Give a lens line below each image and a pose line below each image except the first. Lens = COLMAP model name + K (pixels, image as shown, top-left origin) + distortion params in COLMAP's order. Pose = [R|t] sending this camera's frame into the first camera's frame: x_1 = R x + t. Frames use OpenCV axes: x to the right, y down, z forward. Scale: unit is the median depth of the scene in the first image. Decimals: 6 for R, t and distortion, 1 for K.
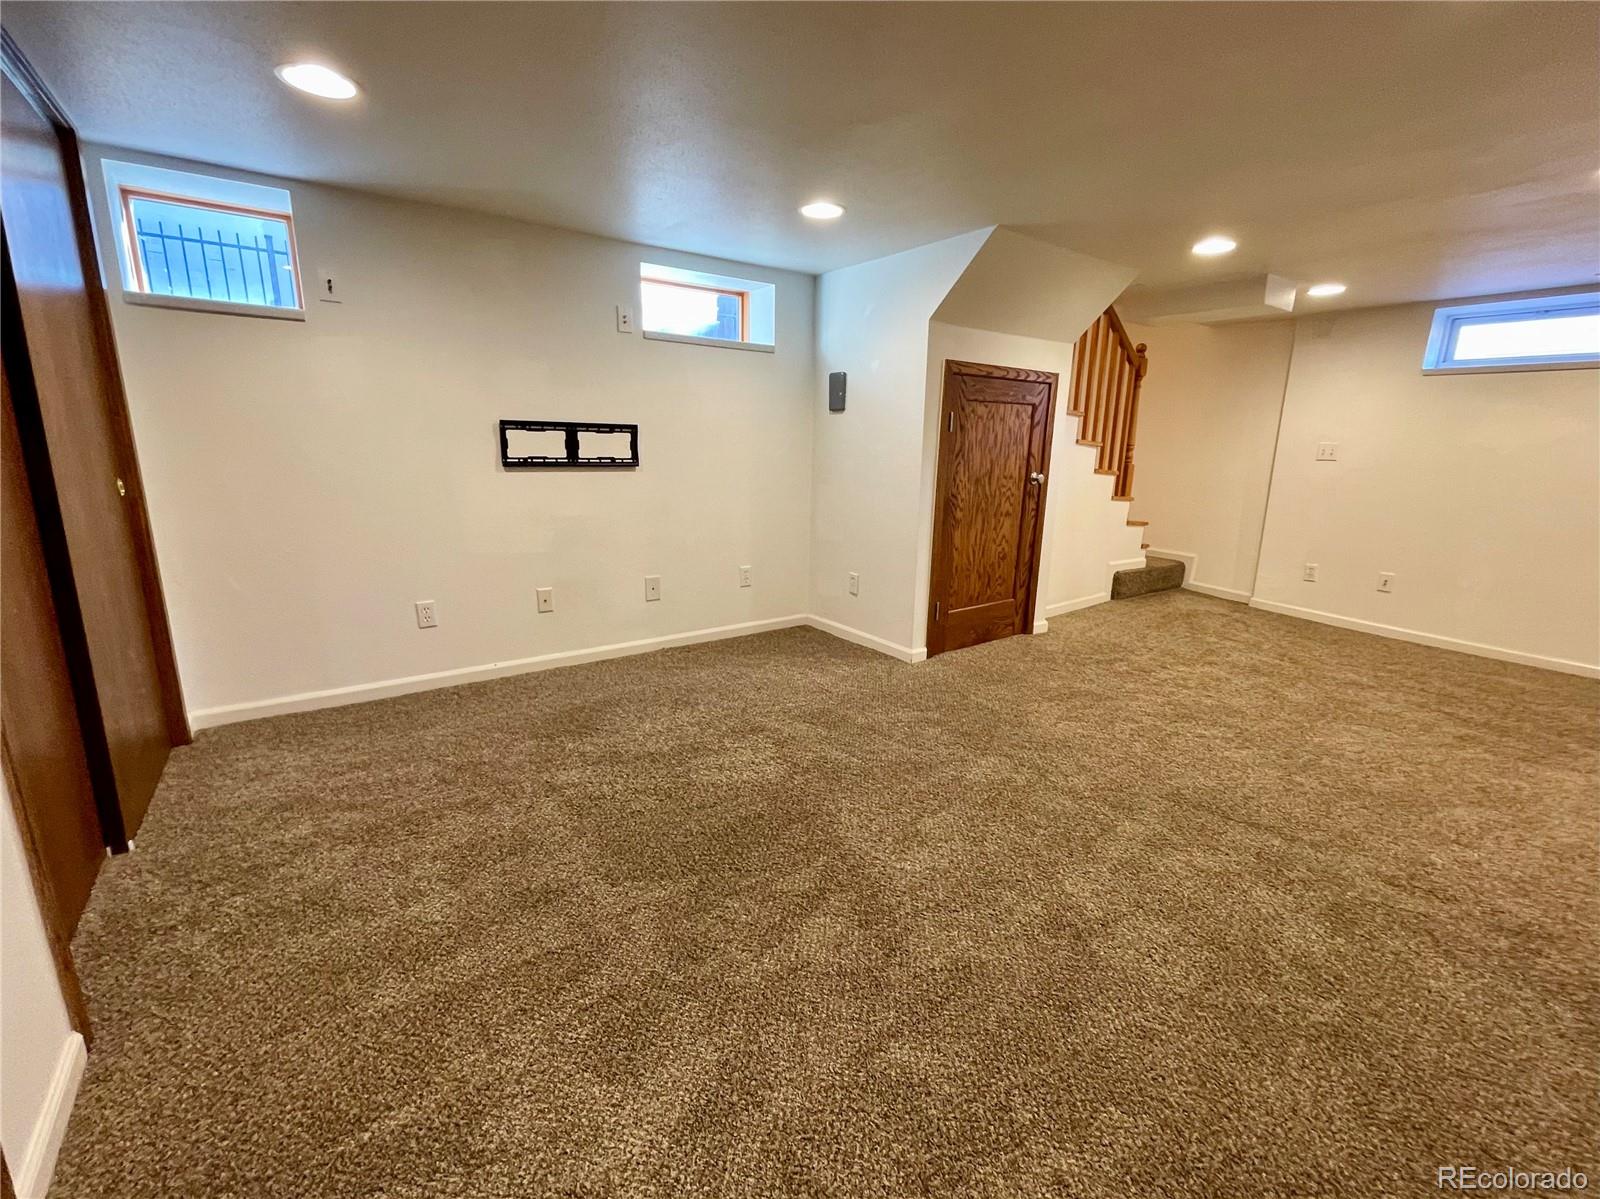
lens RADIAL K [[683.8, 0, 790.3], [0, 683.8, 592.9], [0, 0, 1]] dist [-0.002156, -0.000072]
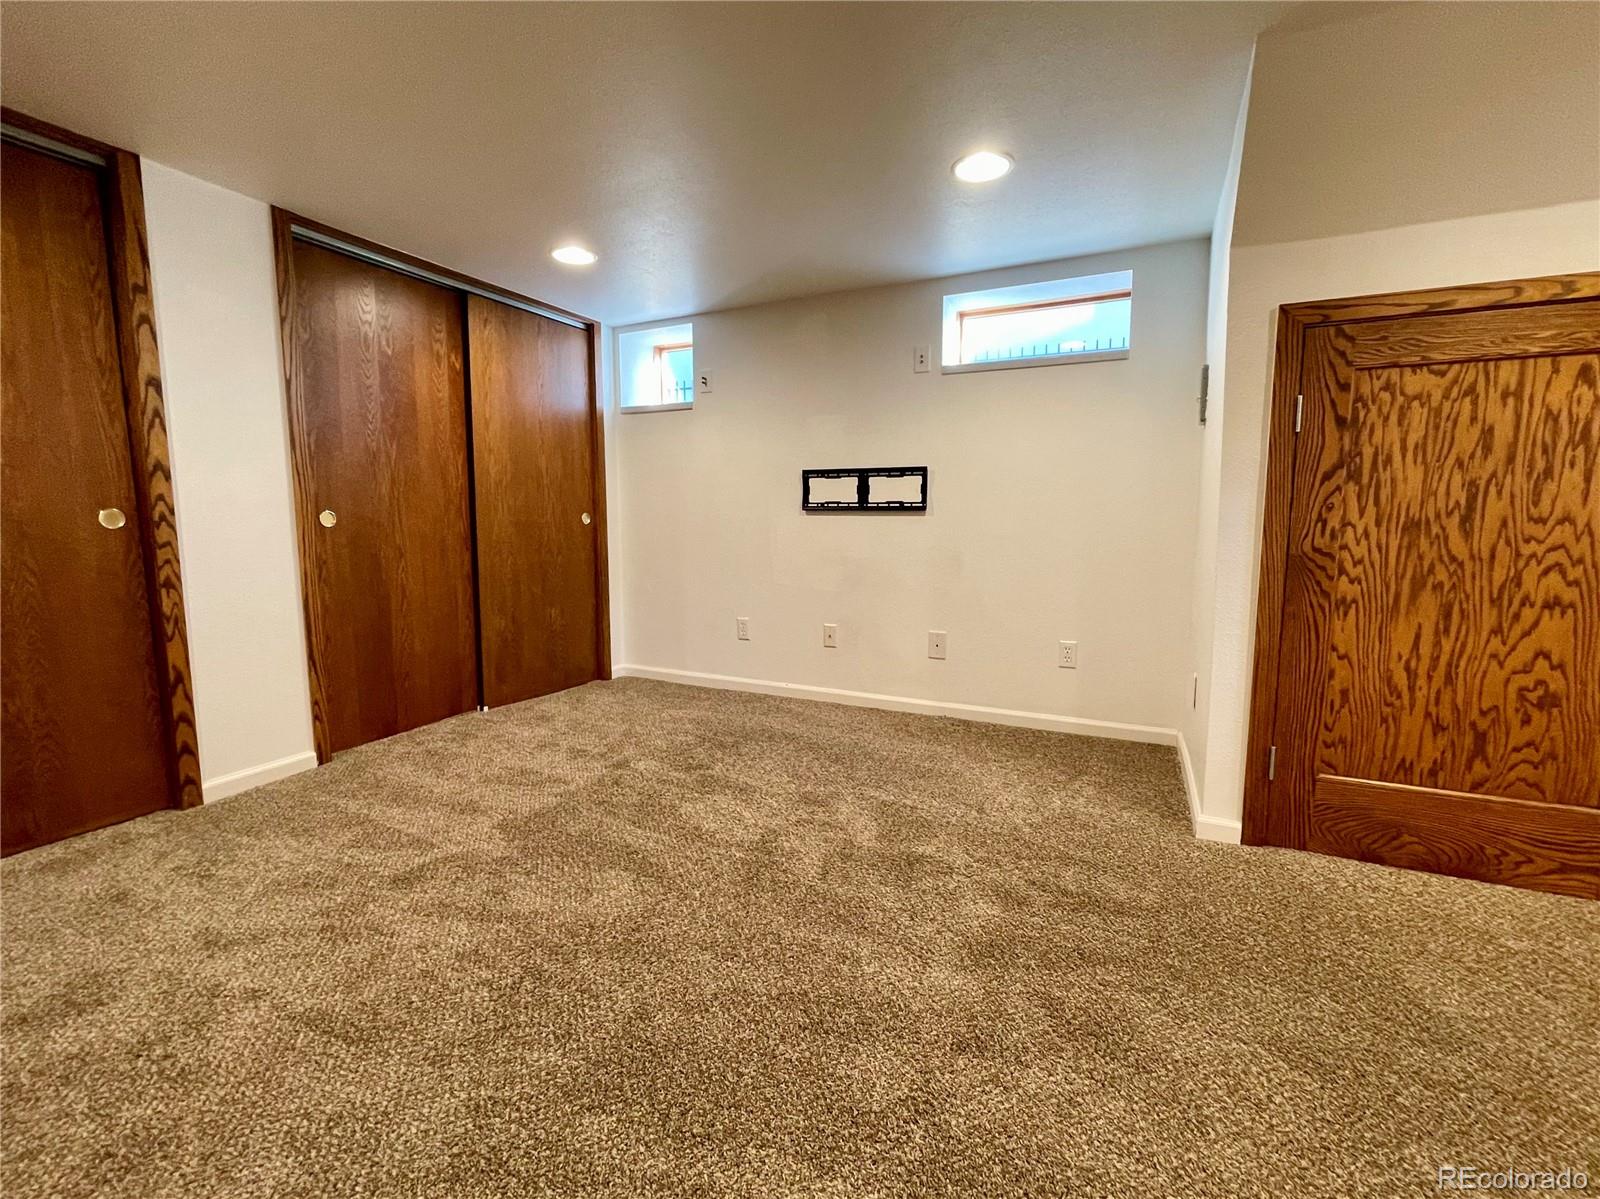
lens RADIAL K [[683.8, 0, 790.3], [0, 683.8, 592.9], [0, 0, 1]] dist [-0.002156, -0.000072]
pose [[0.481177, 0.080583, -0.872912, 0.533878], [-0.184145, 0.982840, -0.010776, -0.031901], [0.857065, 0.165927, 0.487758, 0.422499]]
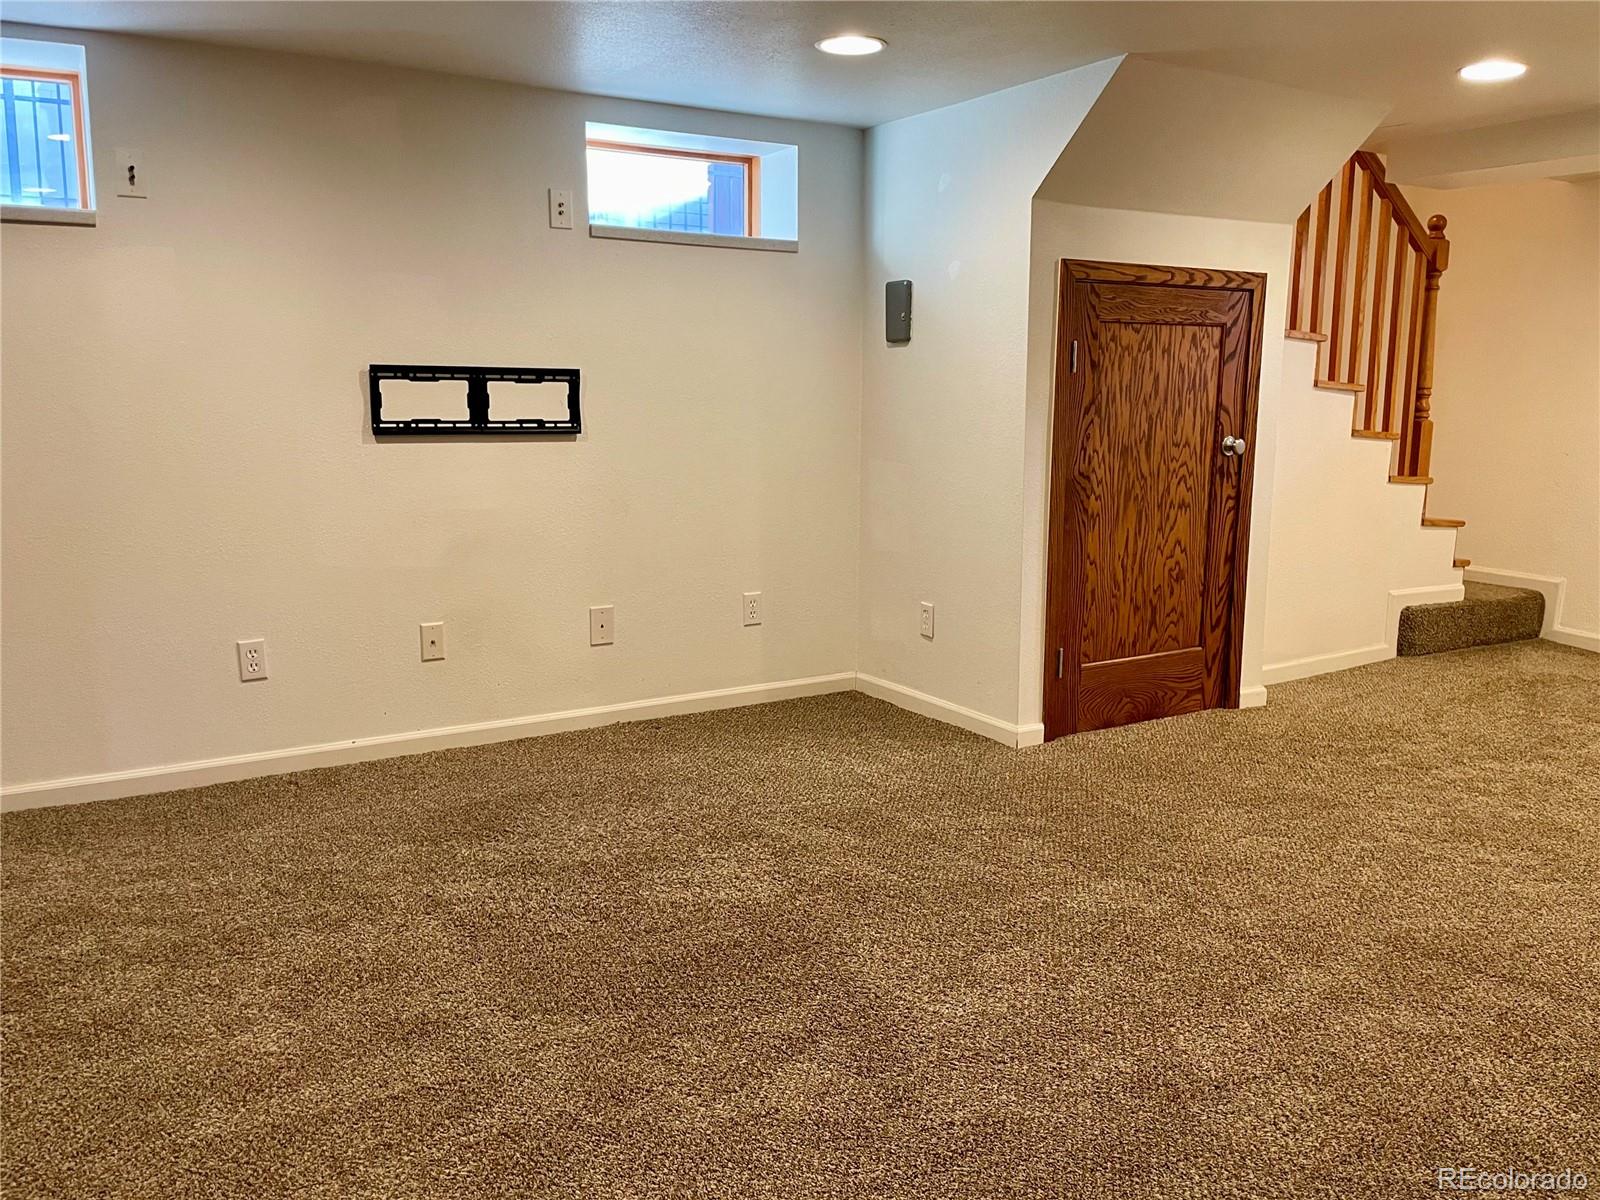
lens RADIAL K [[1267.3, 0, 784.7], [0, 1267.3, 589.1], [0, 0, 1]] dist [0.096049, -0.141105]
pose [[0.997023, -0.001026, -0.077103, 0.062599], [-0.003909, 0.997954, -0.063822, 0.036919], [0.077011, 0.063933, 0.994978, -0.167783]]
